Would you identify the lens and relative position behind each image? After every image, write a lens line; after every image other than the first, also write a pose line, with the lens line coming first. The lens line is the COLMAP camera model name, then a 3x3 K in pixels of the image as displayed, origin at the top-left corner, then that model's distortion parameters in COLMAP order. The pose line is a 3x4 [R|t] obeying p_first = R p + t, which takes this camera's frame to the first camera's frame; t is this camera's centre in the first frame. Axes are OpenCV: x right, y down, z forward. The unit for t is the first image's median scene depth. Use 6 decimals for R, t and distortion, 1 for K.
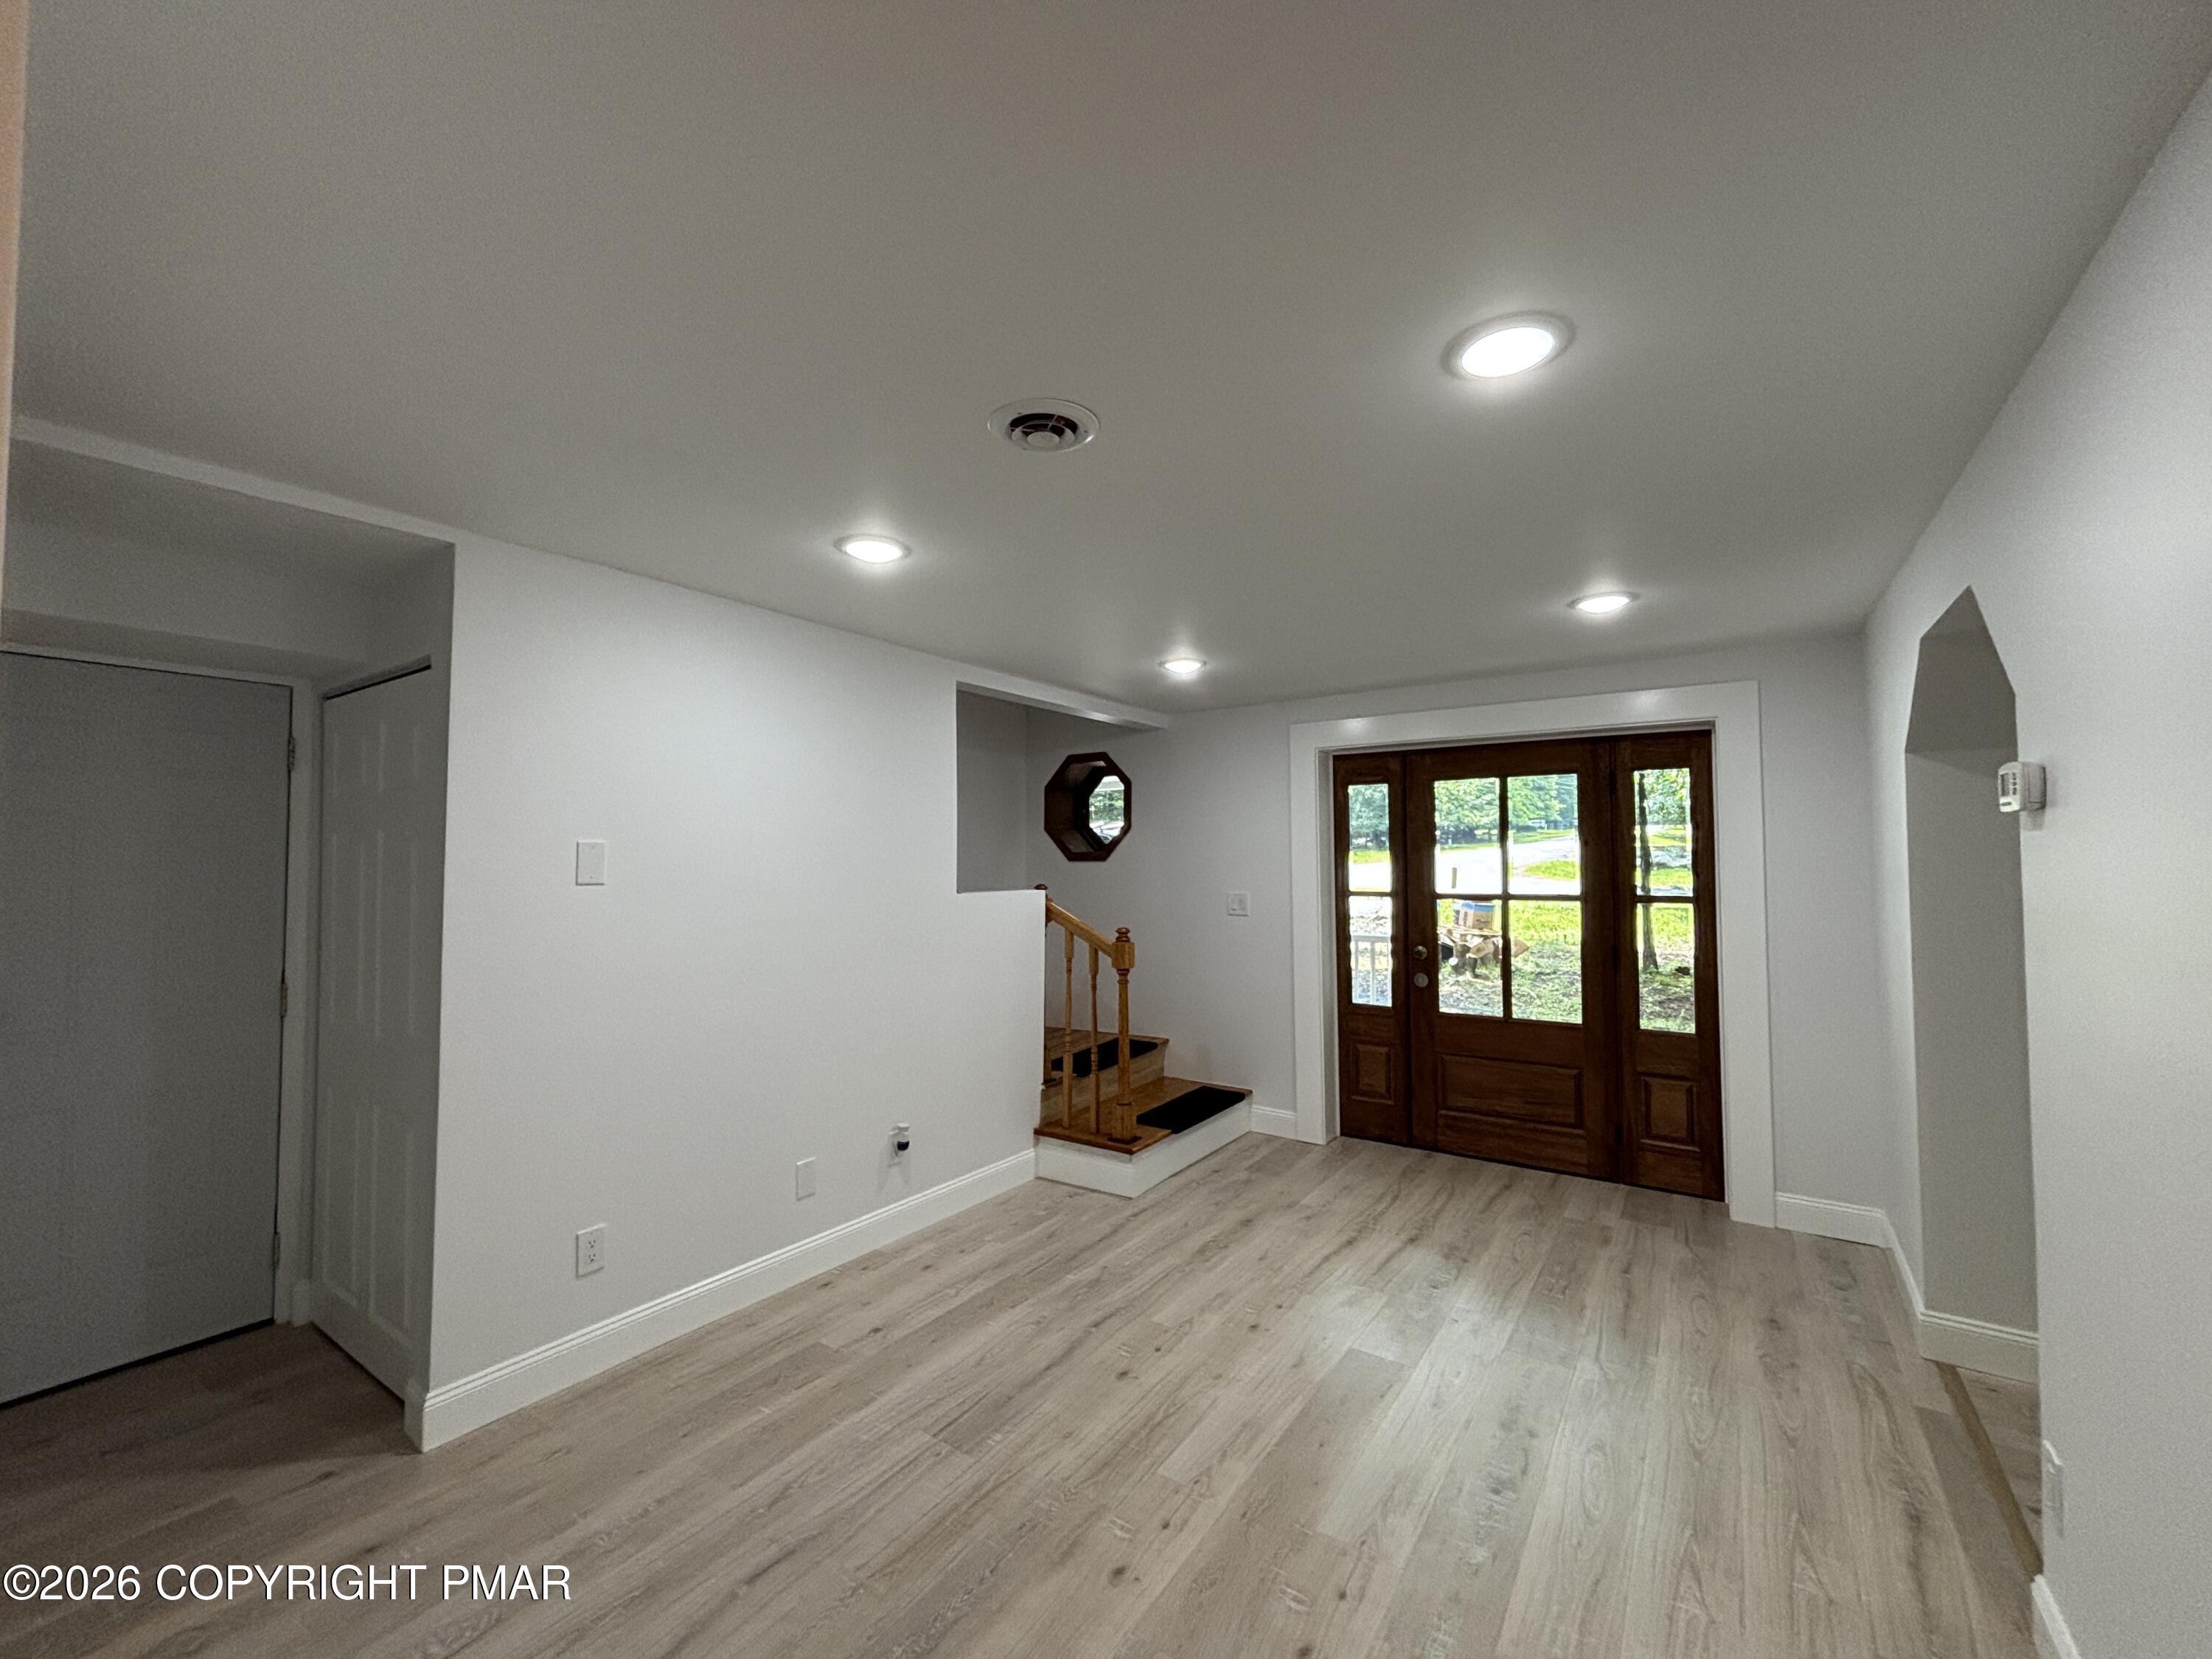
lens RADIAL K [[892.2, 0, 1106.0], [0, 892.2, 829.5], [0, 0, 1]] dist [-0.012826, 0.008254]
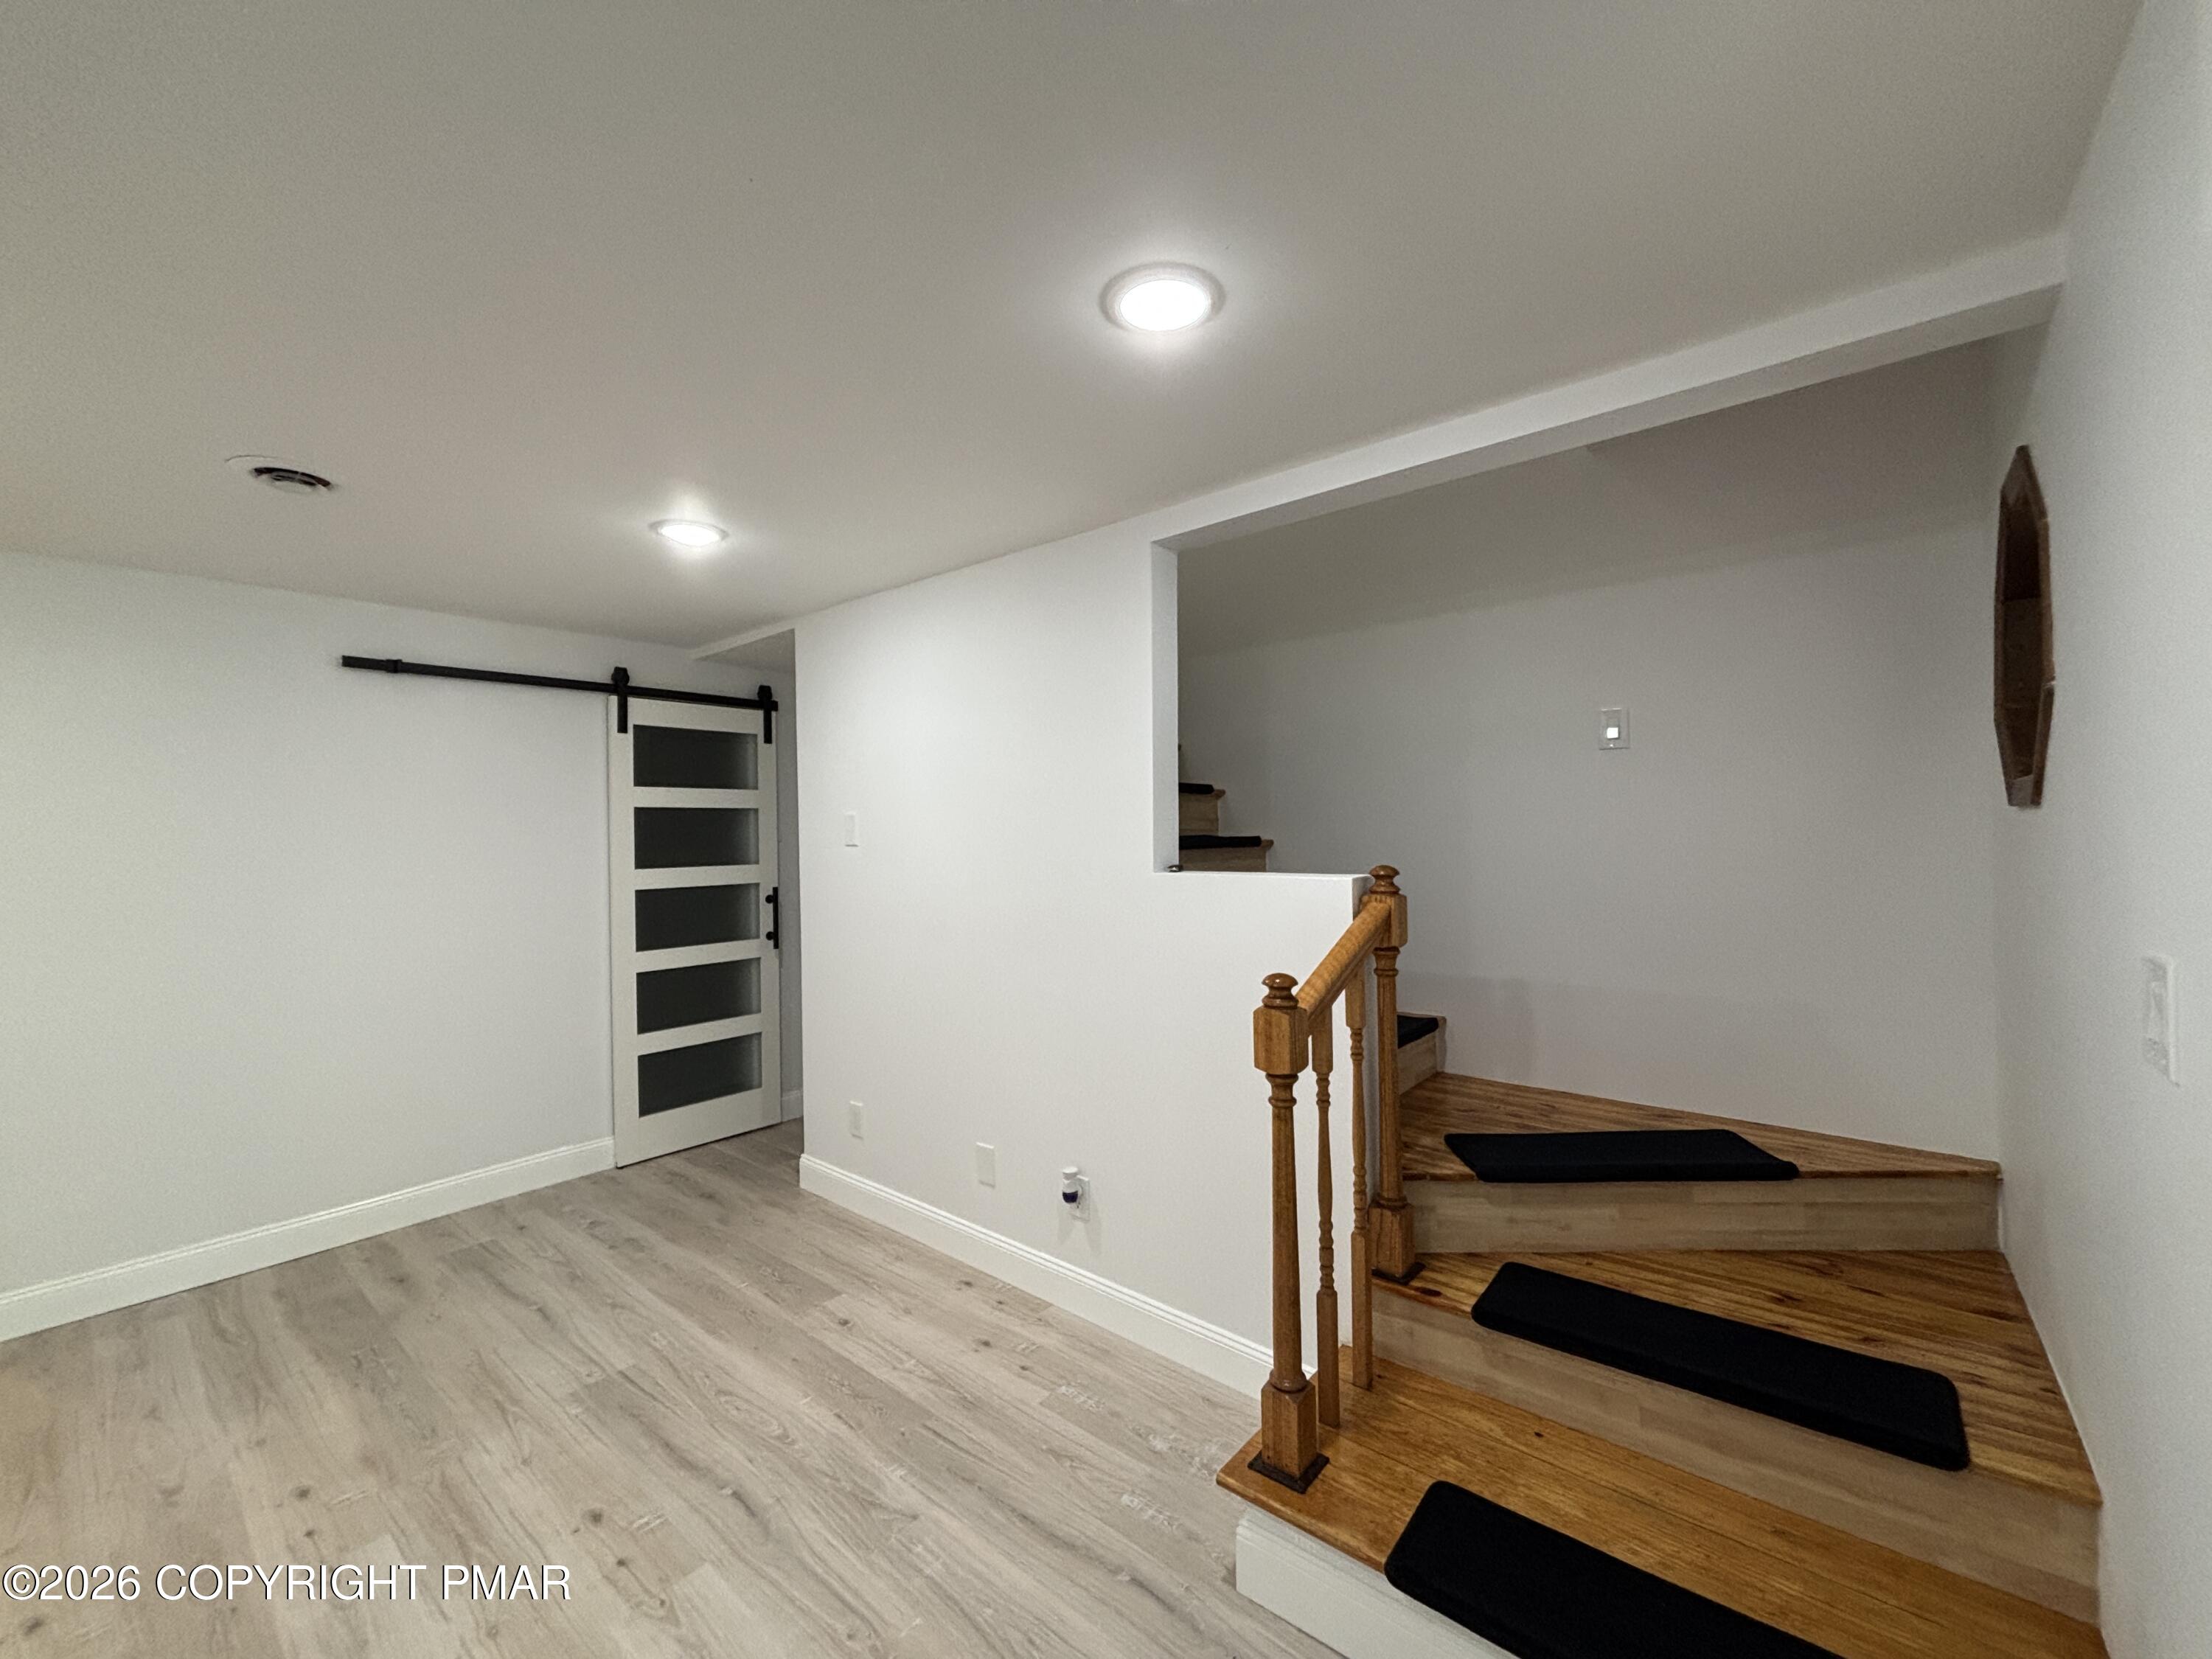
lens RADIAL K [[892.2, 0, 1106.0], [0, 892.2, 829.5], [0, 0, 1]] dist [-0.012826, 0.008254]
pose [[-0.094763, 0.005864, -0.995483, 0.500387], [0.054054, 0.998538, 0.000736, 0.038266], [0.994031, -0.053740, -0.094942, 1.060171]]
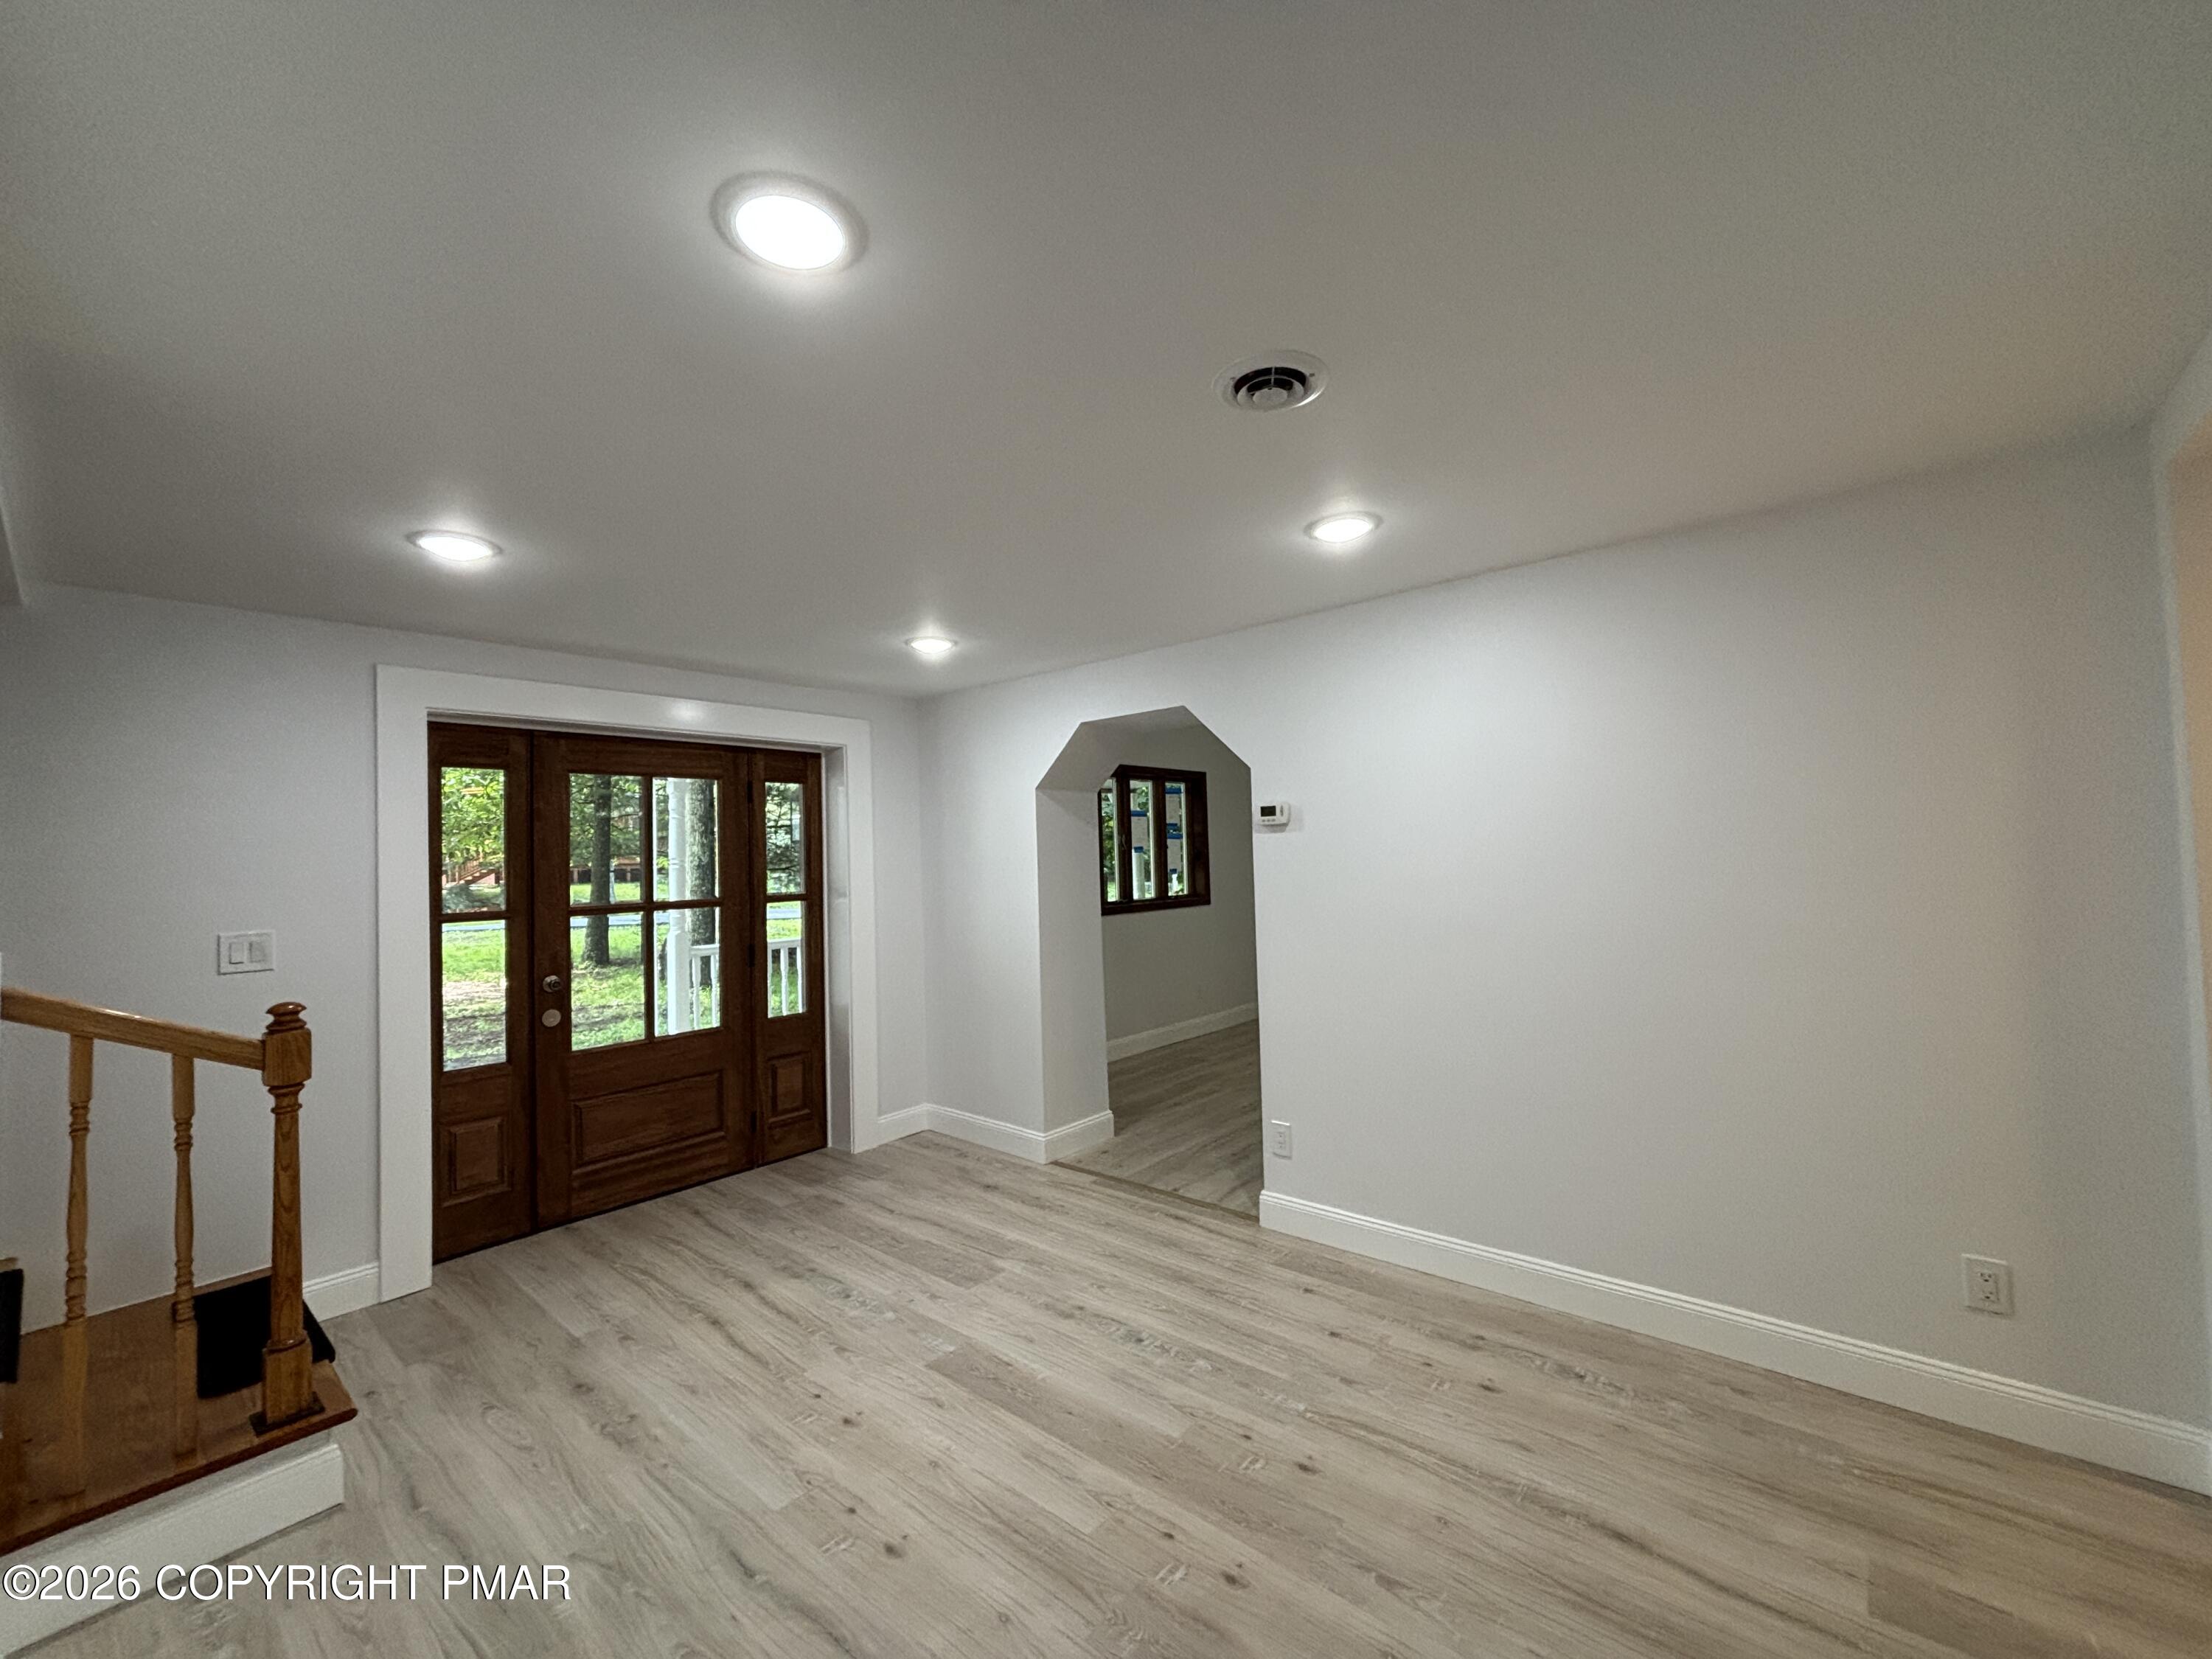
lens RADIAL K [[892.2, 0, 1106.0], [0, 892.2, 829.5], [0, 0, 1]] dist [-0.012826, 0.008254]
pose [[0.108640, 0.027008, 0.993714, -0.491848], [-0.004296, 0.999634, -0.026699, 0.022250], [-0.994072, -0.001368, 0.108716, 0.514993]]
